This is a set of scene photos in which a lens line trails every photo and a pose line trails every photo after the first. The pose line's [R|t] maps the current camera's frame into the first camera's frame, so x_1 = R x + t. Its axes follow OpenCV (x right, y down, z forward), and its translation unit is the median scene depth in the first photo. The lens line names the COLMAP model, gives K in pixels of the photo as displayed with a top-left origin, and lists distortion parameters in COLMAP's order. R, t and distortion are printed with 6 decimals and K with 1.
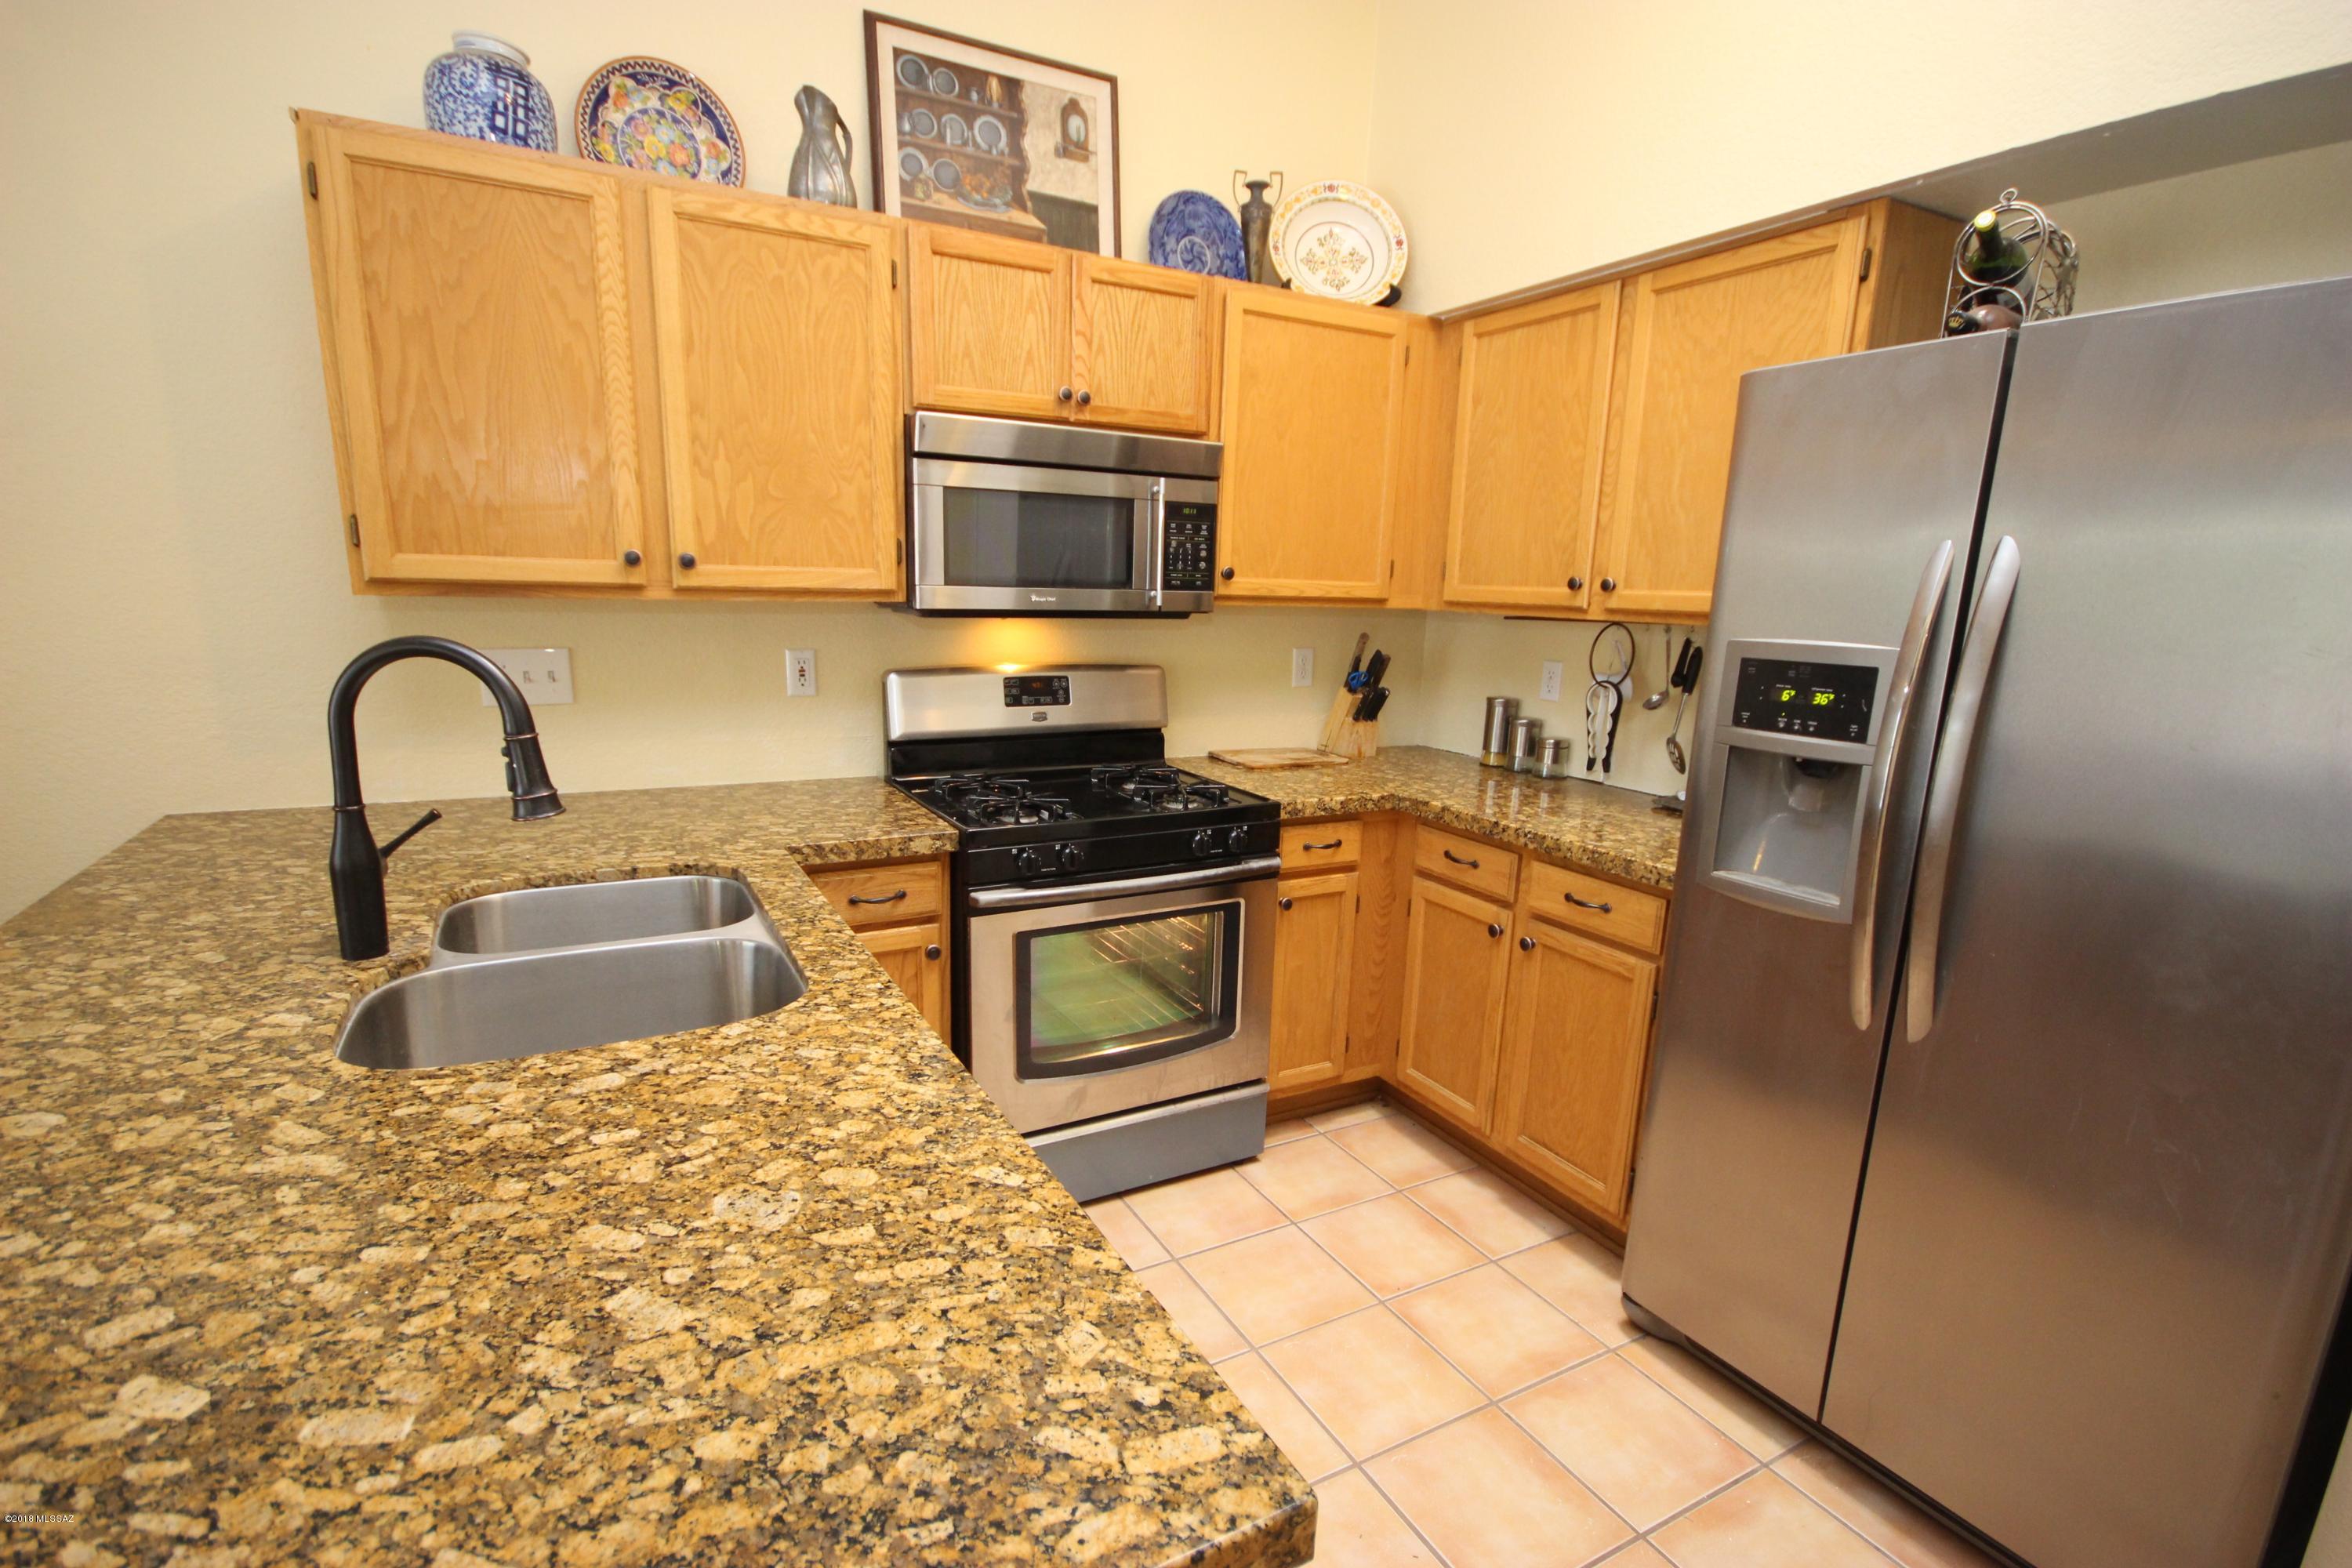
lens RADIAL K [[1084.1, 0, 1166.9], [0, 1084.1, 810.3], [0, 0, 1]] dist [0.015914, -0.014940]
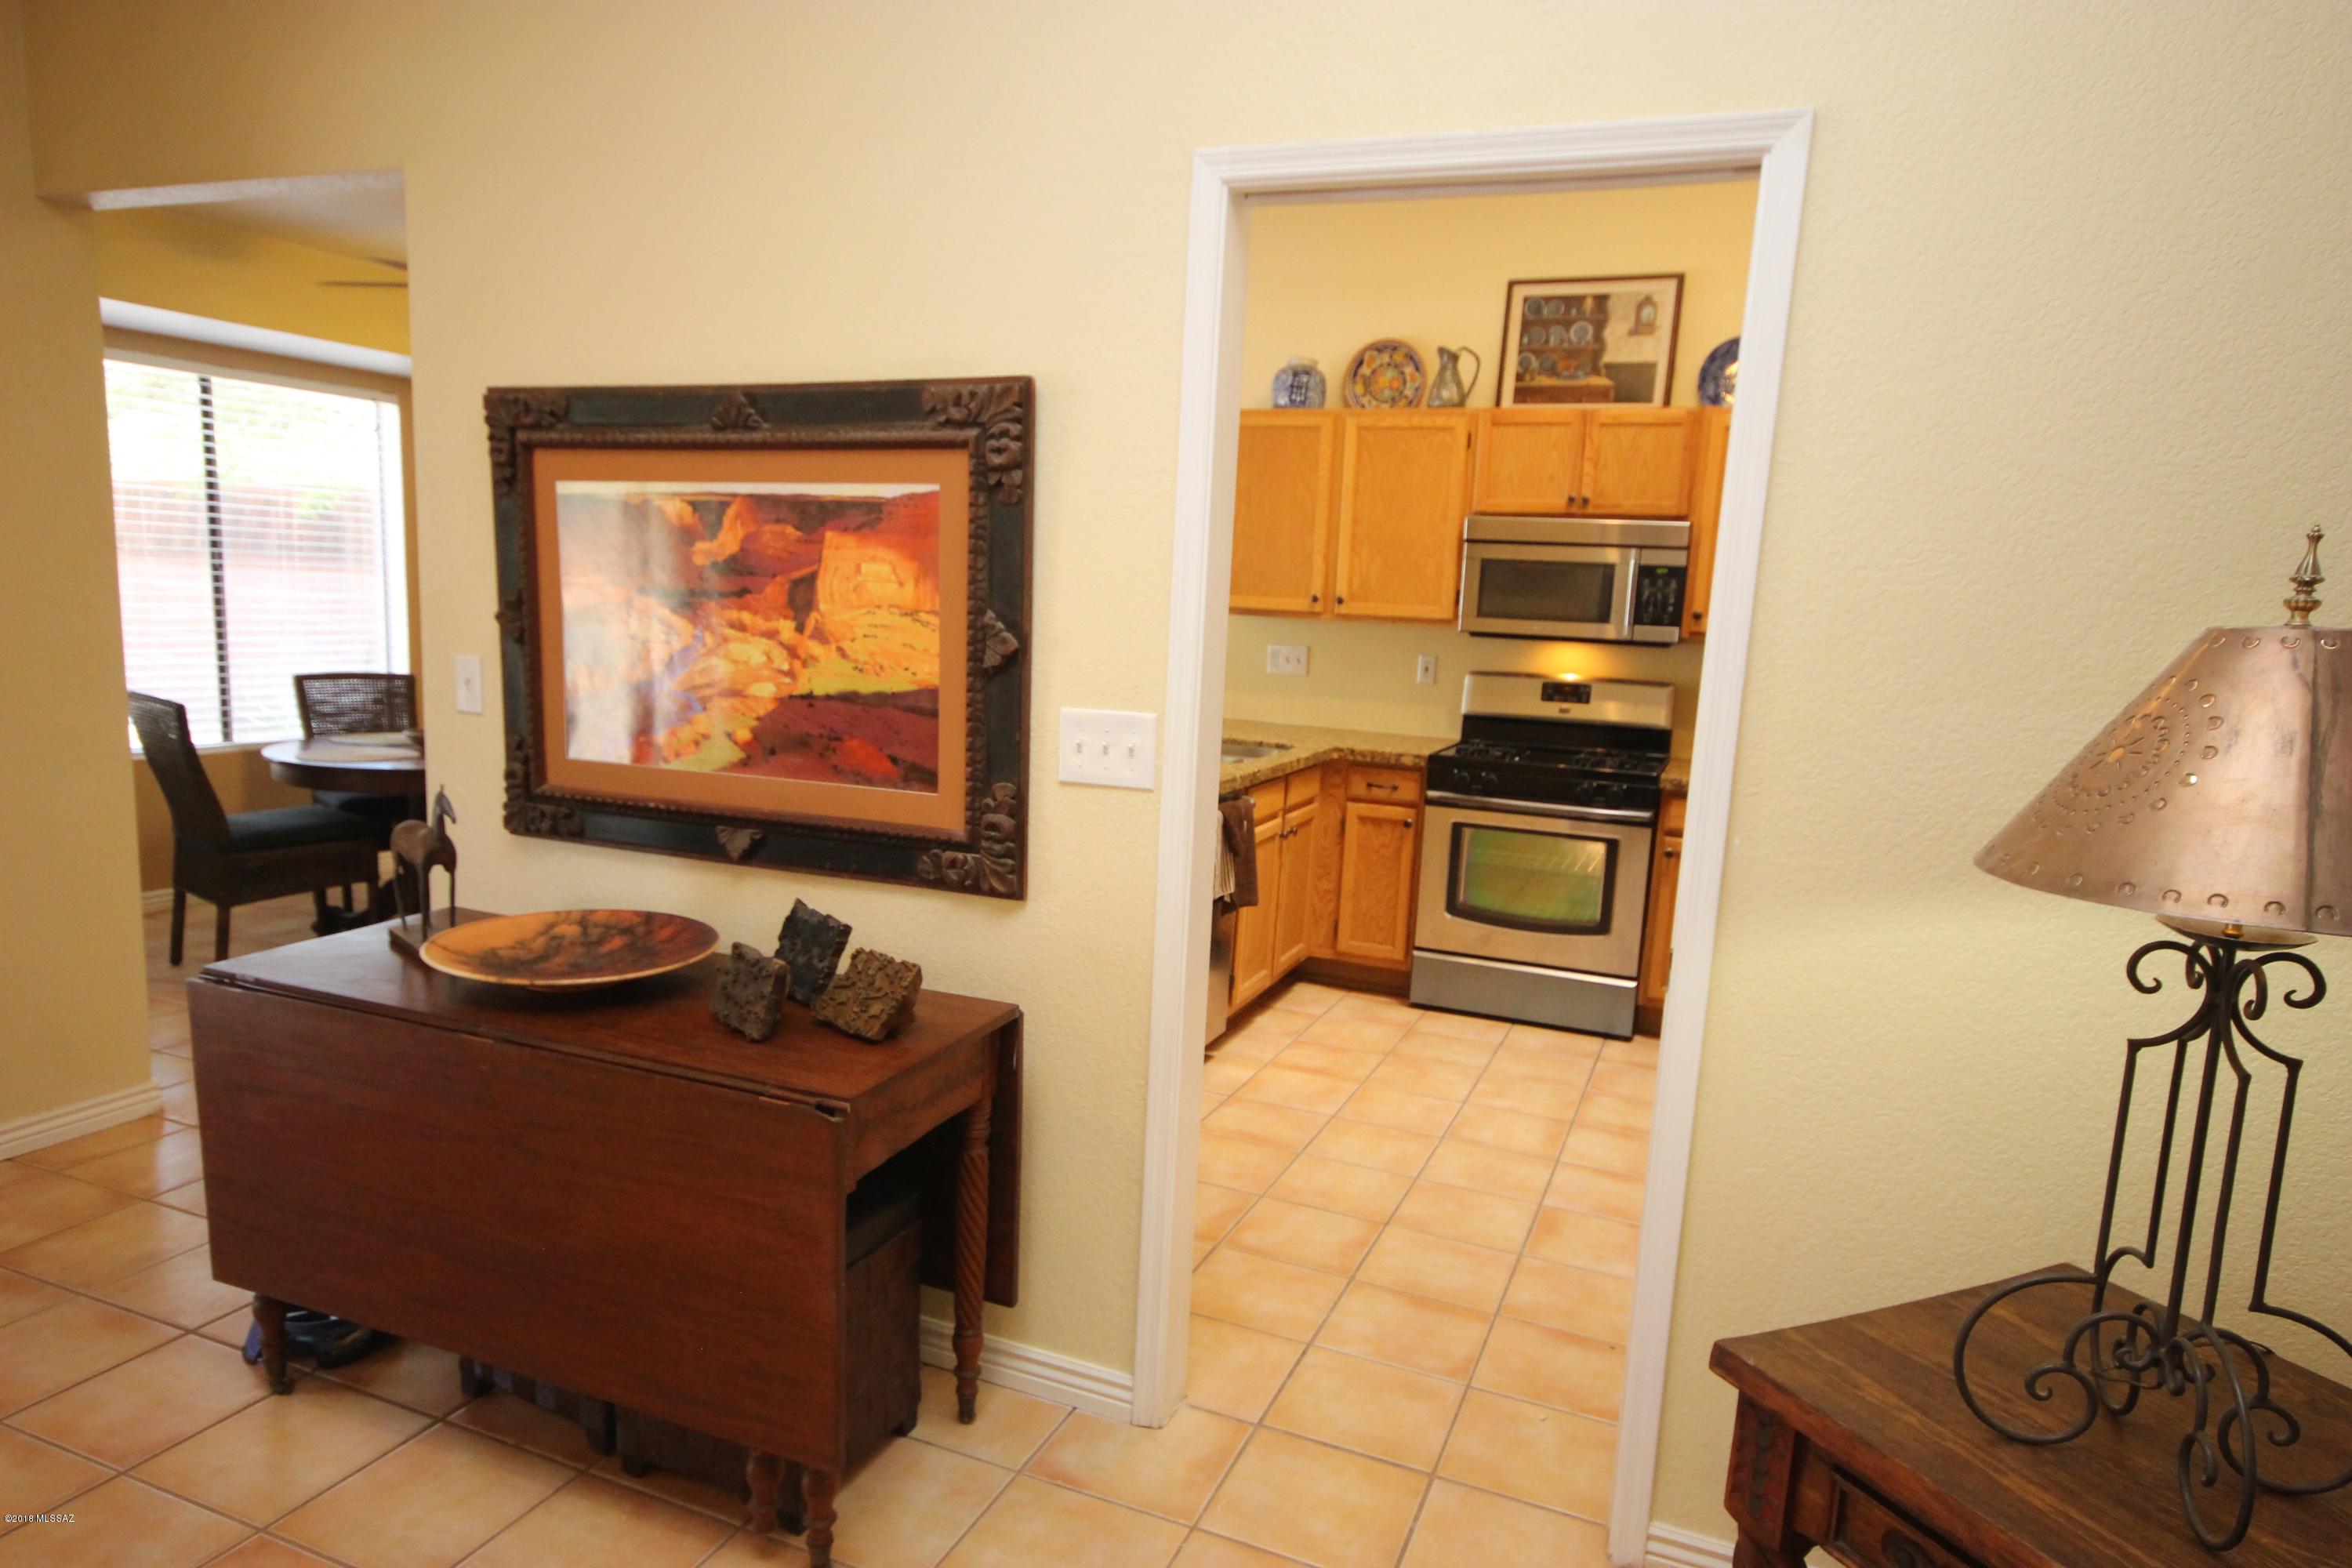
lens RADIAL K [[1442.9, 0, 1173.5], [0, 1442.9, 804.6], [0, 0, 1]] dist [0.017164, 0.003860]
pose [[0.627391, 0.120527, -0.769321, 1.323958], [-0.191179, 0.981553, -0.002132, 0.177503], [0.754872, 0.148415, 0.638859, -0.760115]]
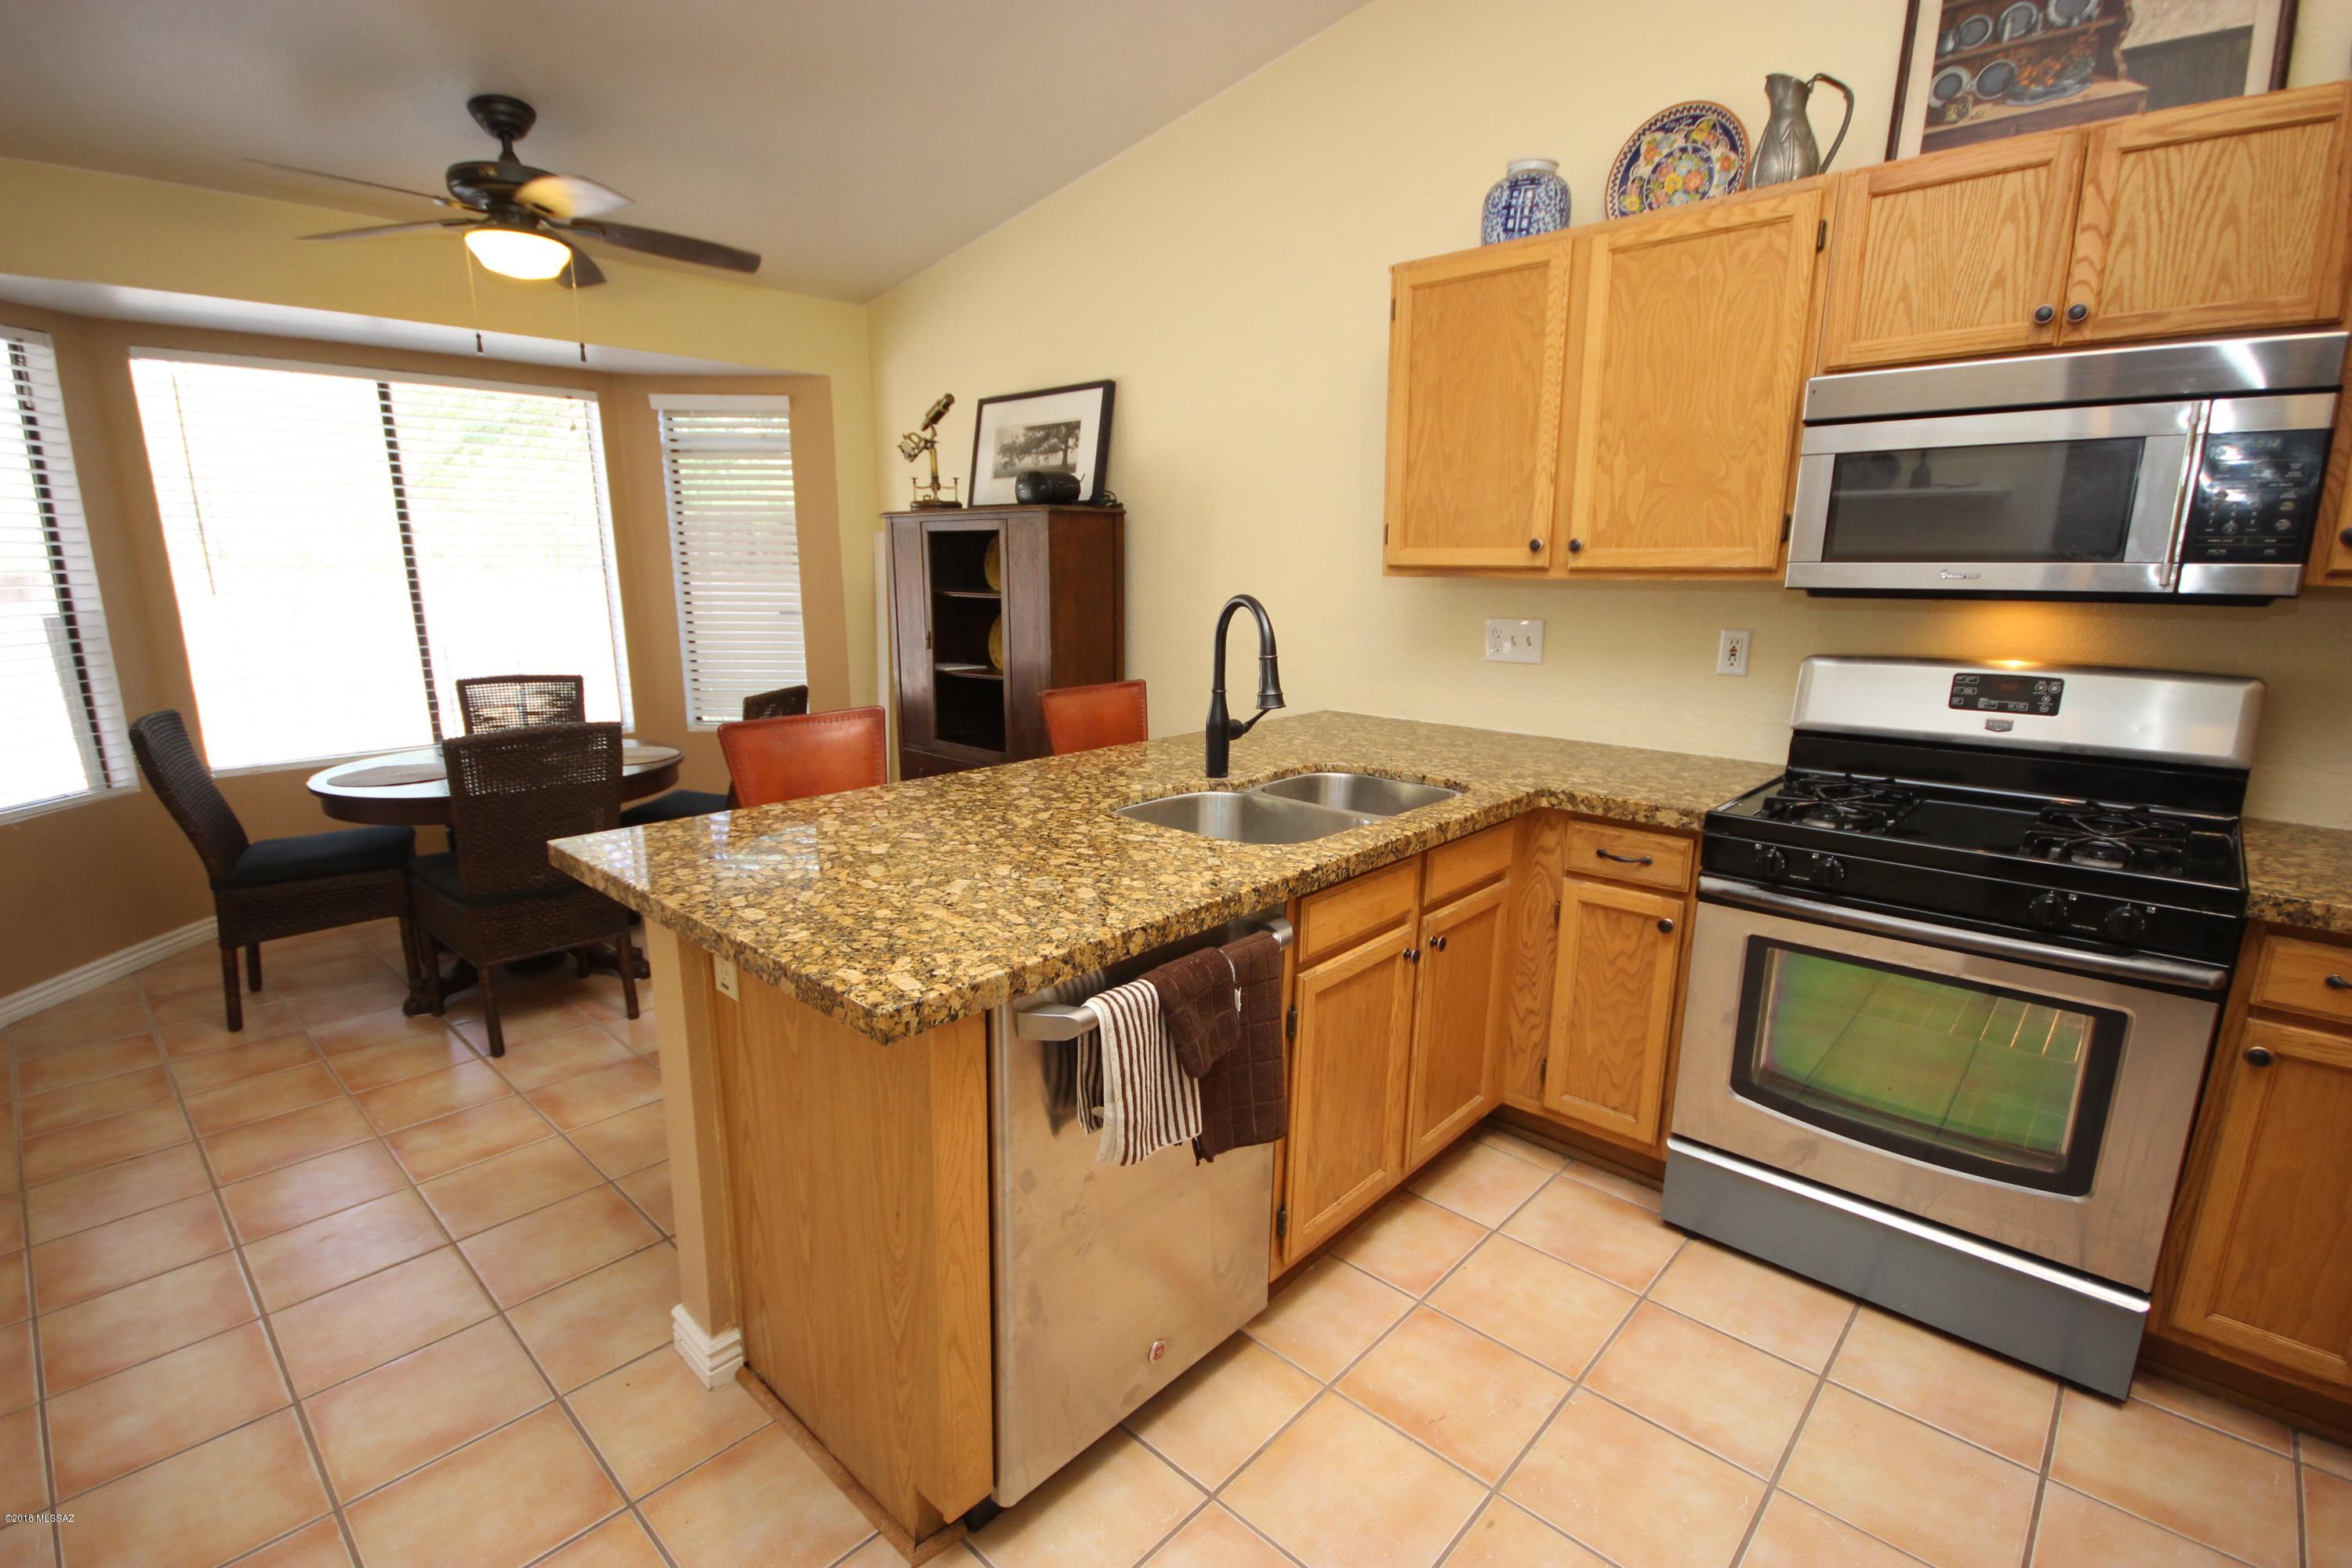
lens RADIAL K [[1084.1, 0, 1166.6], [0, 1084.1, 810.7], [0, 0, 1]] dist [0.015914, -0.014940]
pose [[0.311783, 0.187862, -0.931396, 0.564788], [-0.188445, 0.973012, 0.133174, -0.020792], [0.931279, 0.133996, 0.338770, 0.211978]]
